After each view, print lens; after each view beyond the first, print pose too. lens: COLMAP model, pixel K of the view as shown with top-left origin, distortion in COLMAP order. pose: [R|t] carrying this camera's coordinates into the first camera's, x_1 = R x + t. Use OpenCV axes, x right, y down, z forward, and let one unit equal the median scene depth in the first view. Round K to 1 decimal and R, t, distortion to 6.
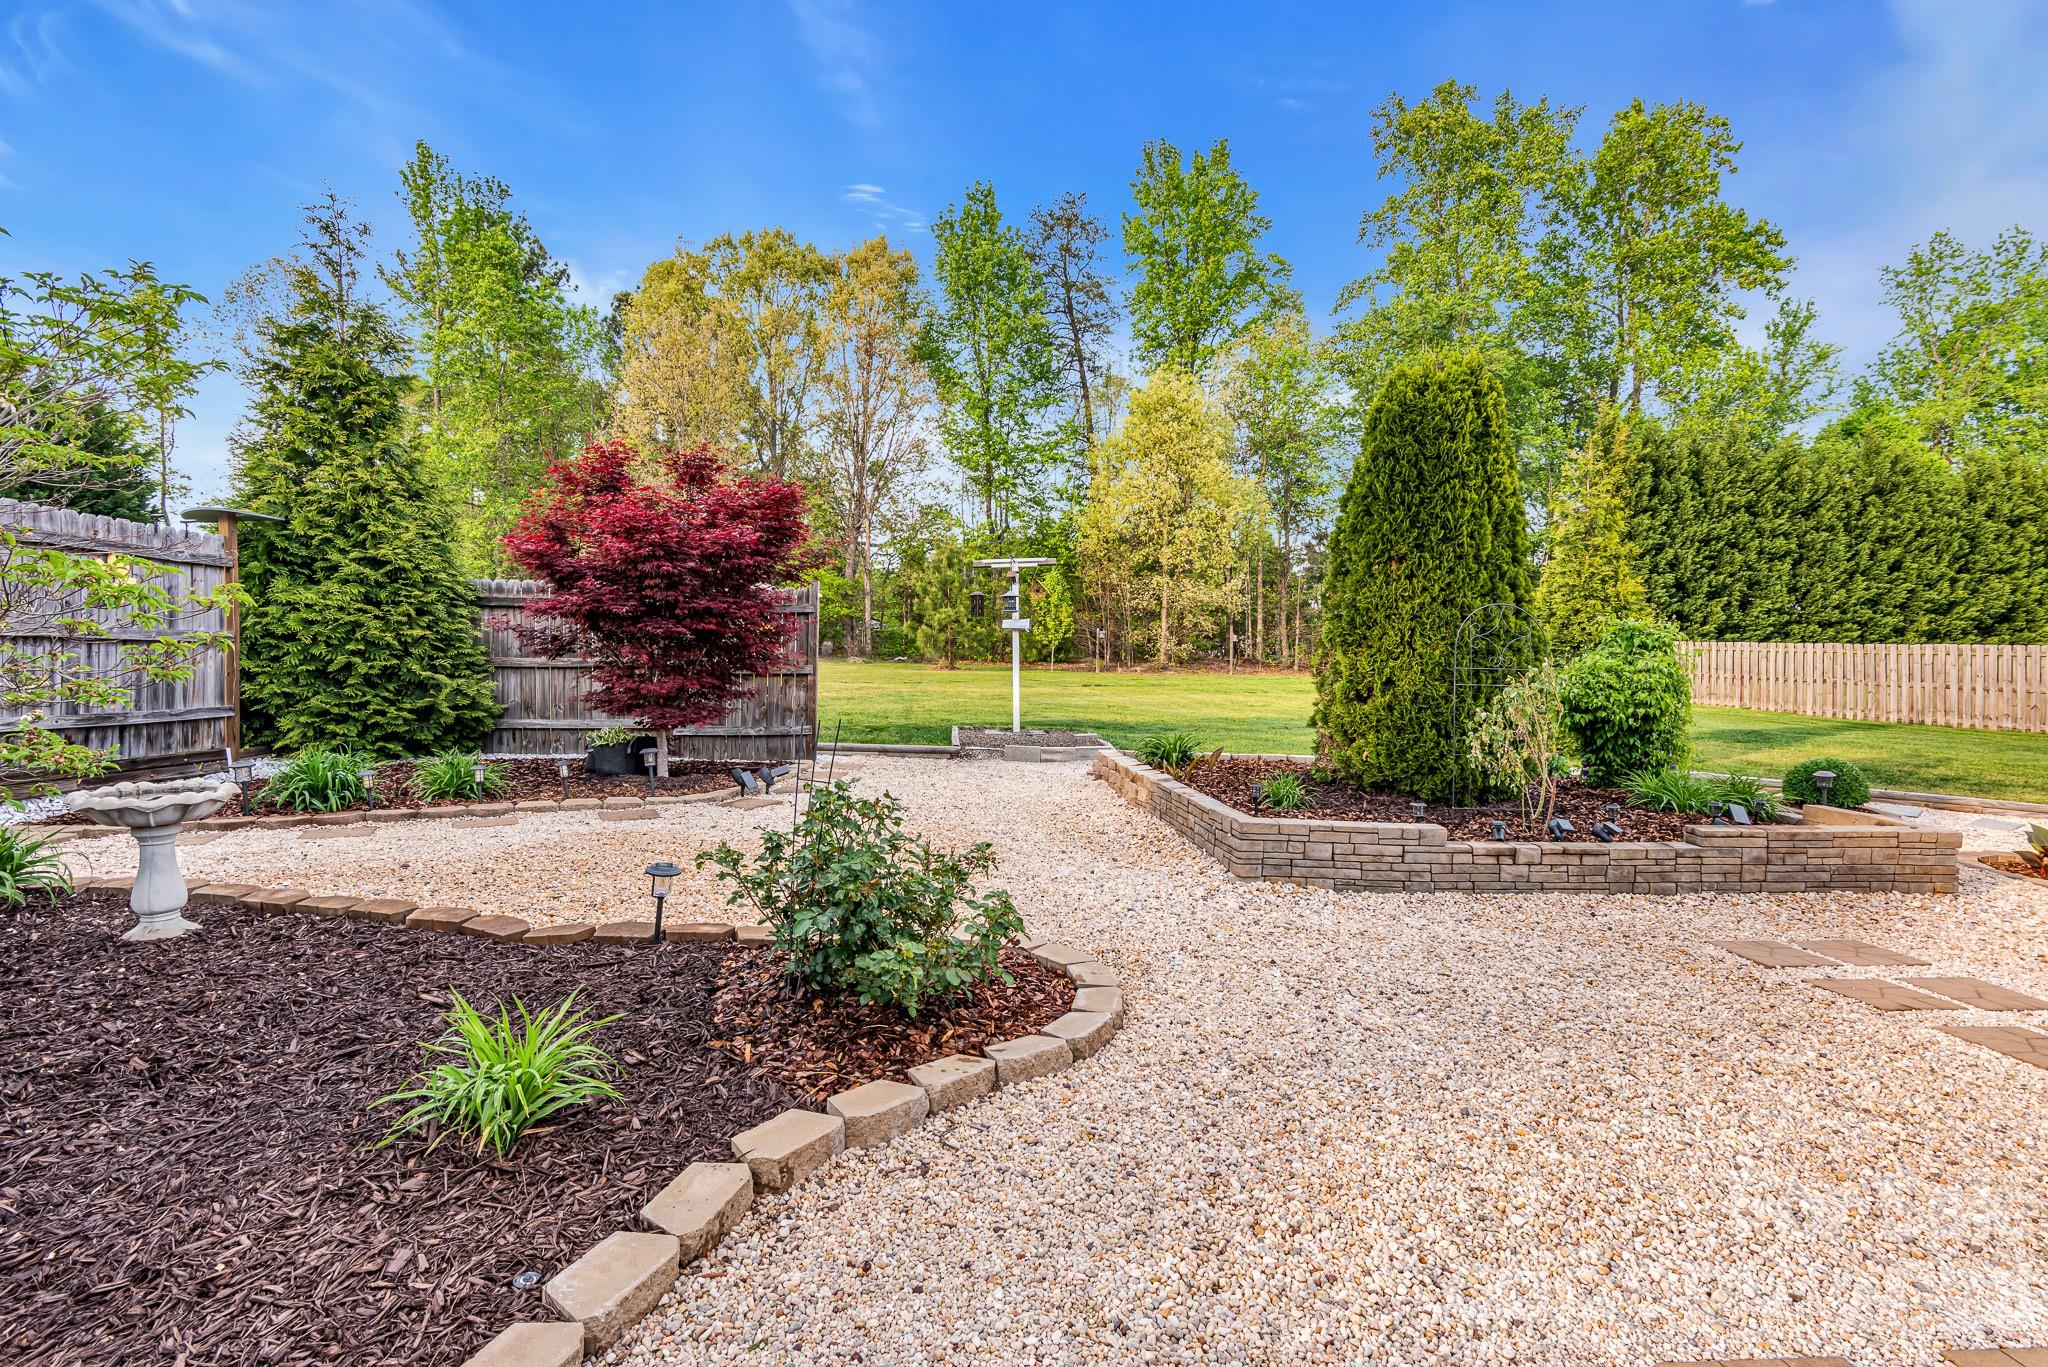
lens RADIAL K [[999.1, 0, 1018.1], [0, 999.1, 680.0], [0, 0, 1]] dist [0.001596, 0.000600]
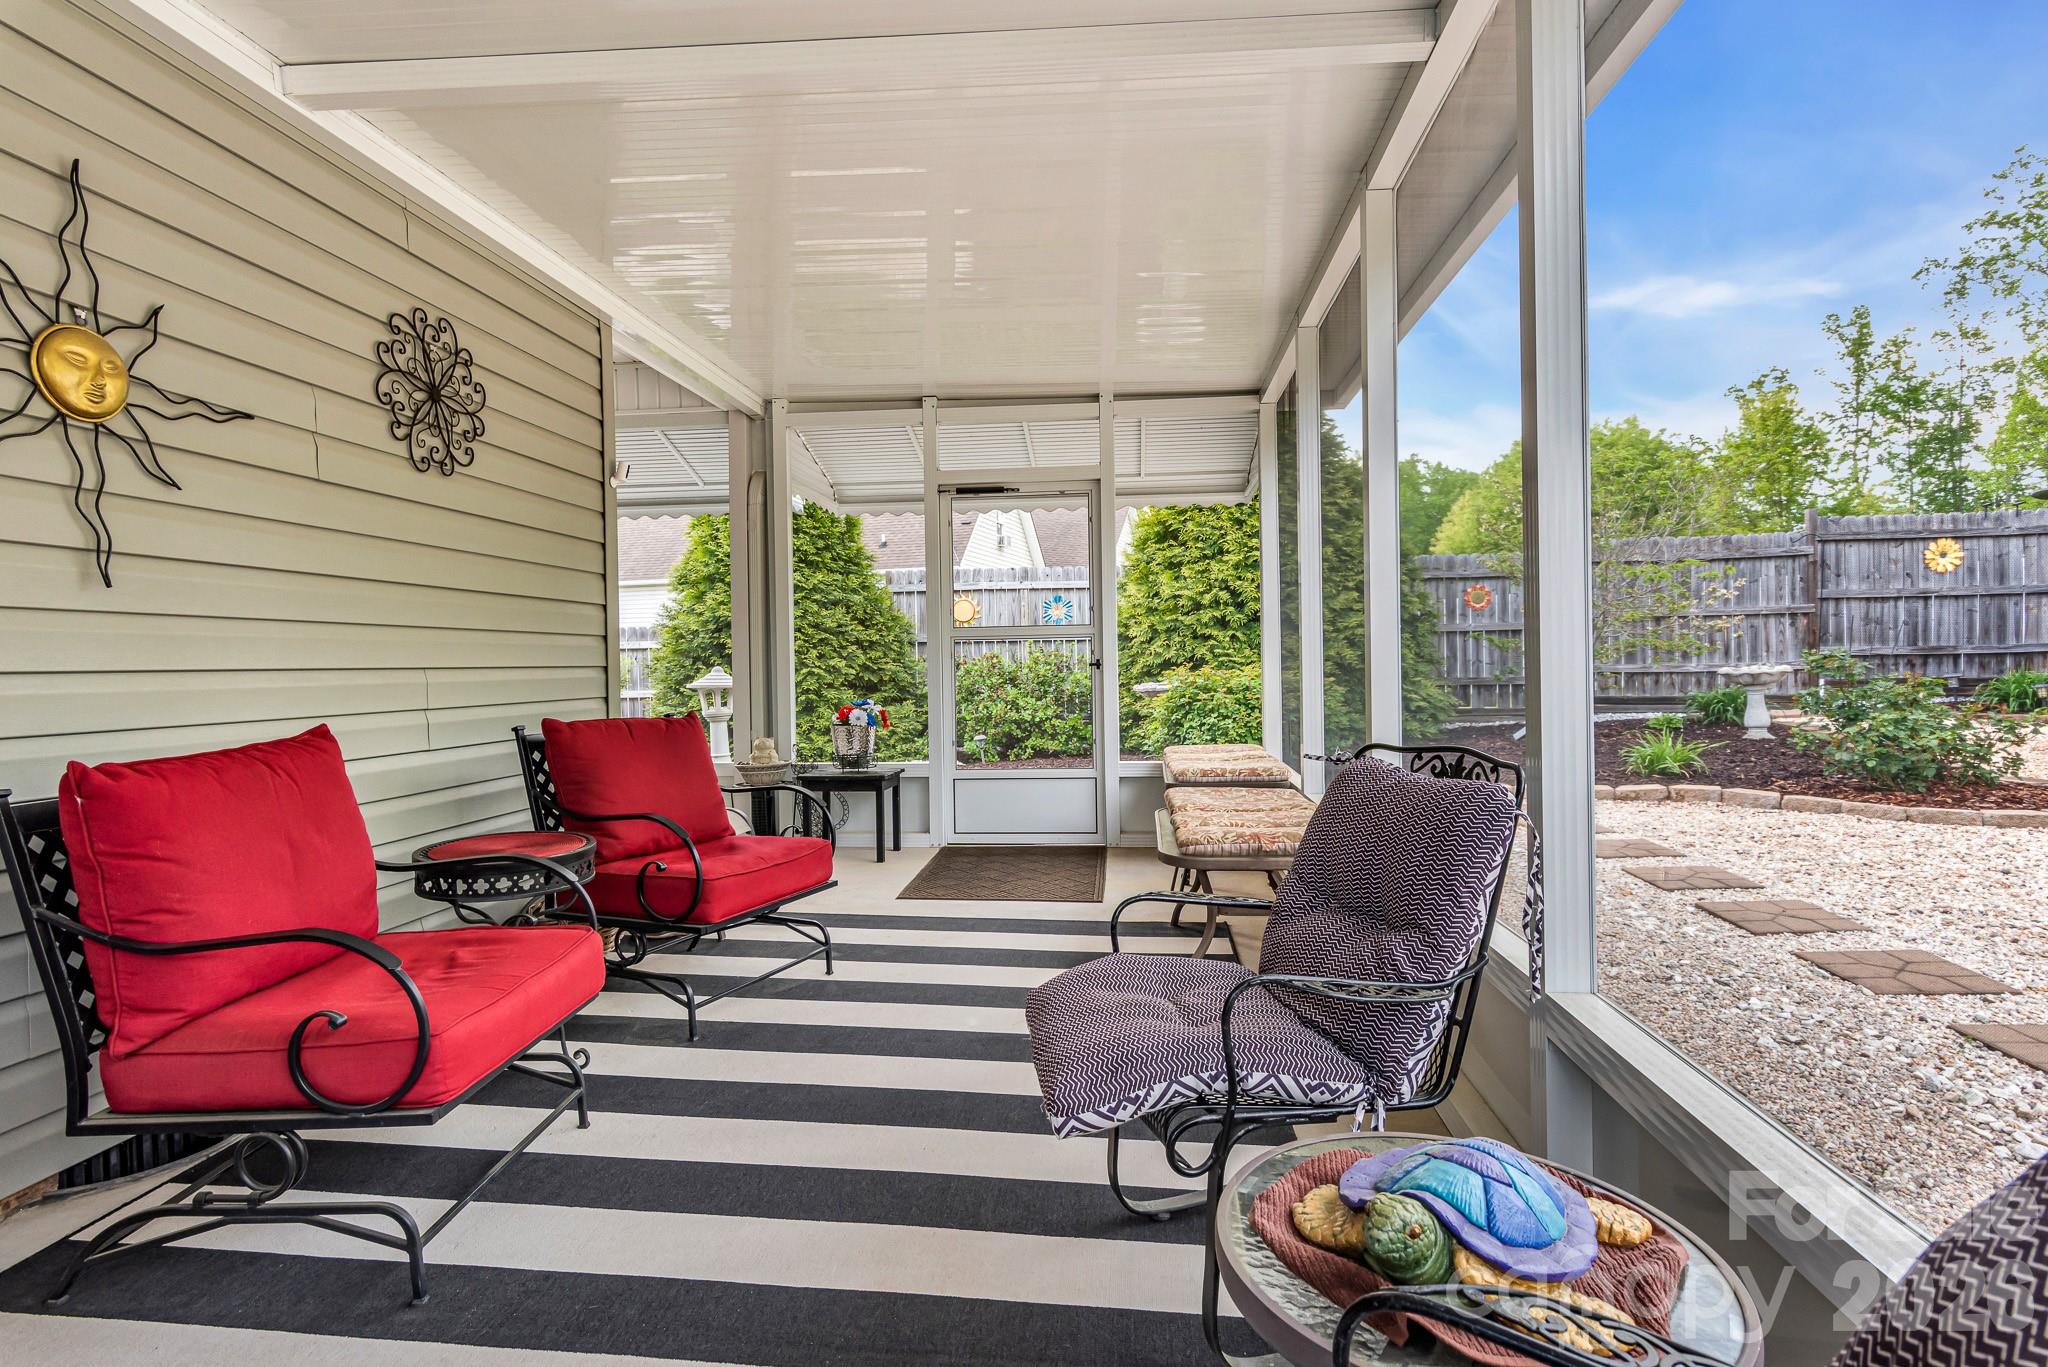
lens RADIAL K [[1033.2, 0, 1028.4], [0, 1033.2, 670.8], [0, 0, 1]] dist [0.005819, 0.000231]
pose [[-0.199814, 0.005971, -0.979816, 0.164761], [0.004728, 0.999976, 0.005130, 0.010599], [0.979822, -0.003607, -0.199838, -0.003502]]
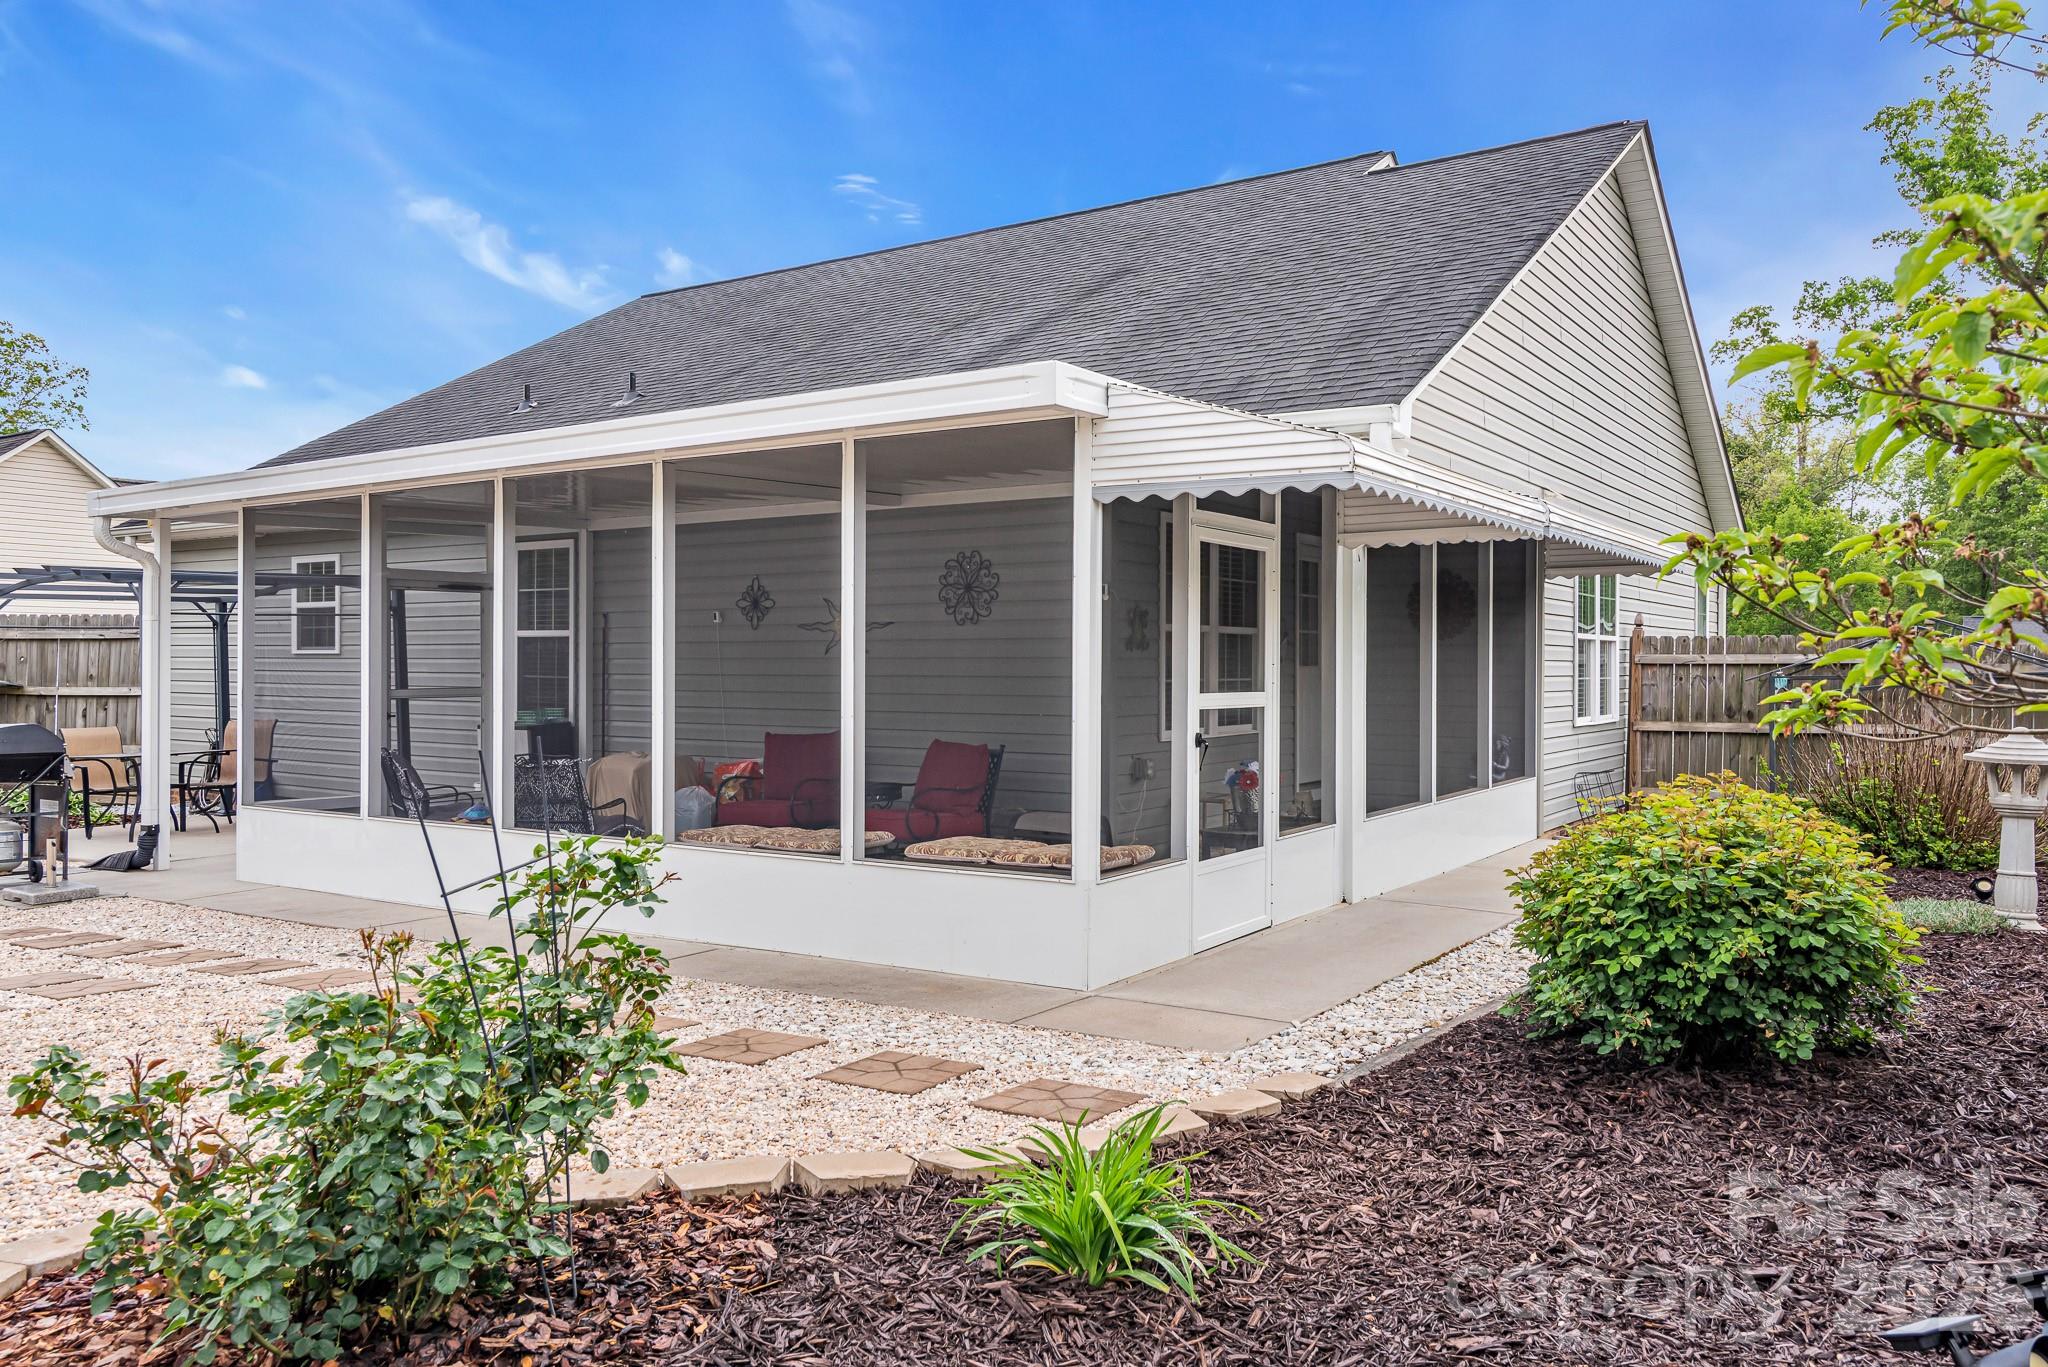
lens RADIAL K [[1490.7, 0, 1023.7], [0, 1490.7, 672.2], [0, 0, 1]] dist [0.001540, 0.001232]
pose [[-0.773353, -0.009041, 0.633911, -0.079466], [0.000968, 0.999880, 0.015442, -0.000662], [-0.633974, 0.012556, -0.773252, 0.128730]]
